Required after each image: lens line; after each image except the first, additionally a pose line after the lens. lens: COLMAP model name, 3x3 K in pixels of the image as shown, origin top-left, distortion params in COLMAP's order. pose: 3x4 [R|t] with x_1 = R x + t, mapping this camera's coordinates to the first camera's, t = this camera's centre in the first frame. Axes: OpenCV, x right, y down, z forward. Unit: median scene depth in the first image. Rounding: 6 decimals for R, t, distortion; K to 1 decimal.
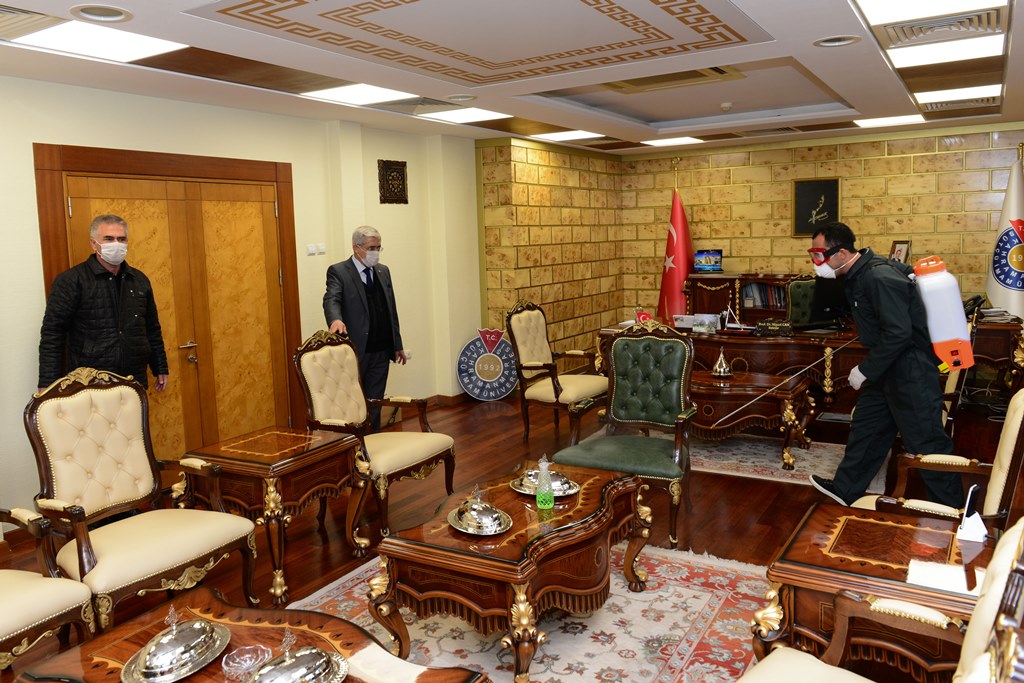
lens RADIAL K [[760.7, 0, 511.8], [0, 760.7, 312.7], [0, 0, 1]] dist [0.000320, 0.000851]
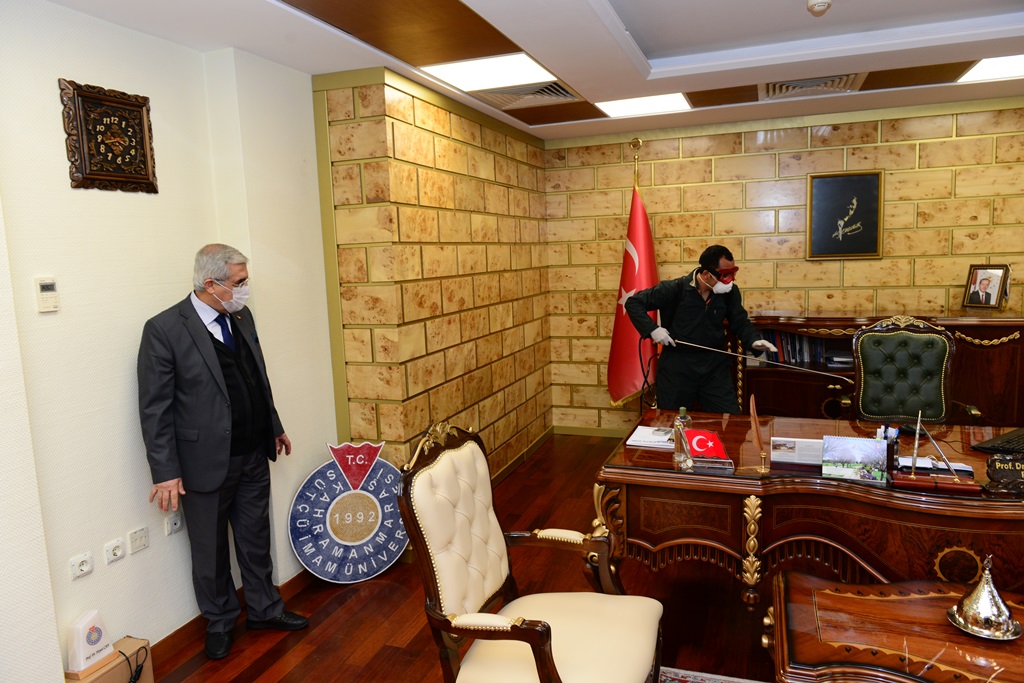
lens RADIAL K [[686.0, 0, 512.0], [0, 686.0, 341.5], [0, 0, 1]] dist [-0.005077, -0.001986]
pose [[0.979352, -0.031778, 0.199651, -0.013191], [0.027703, 0.999348, 0.023169, -0.051817], [-0.200257, -0.017160, 0.979593, 0.487864]]
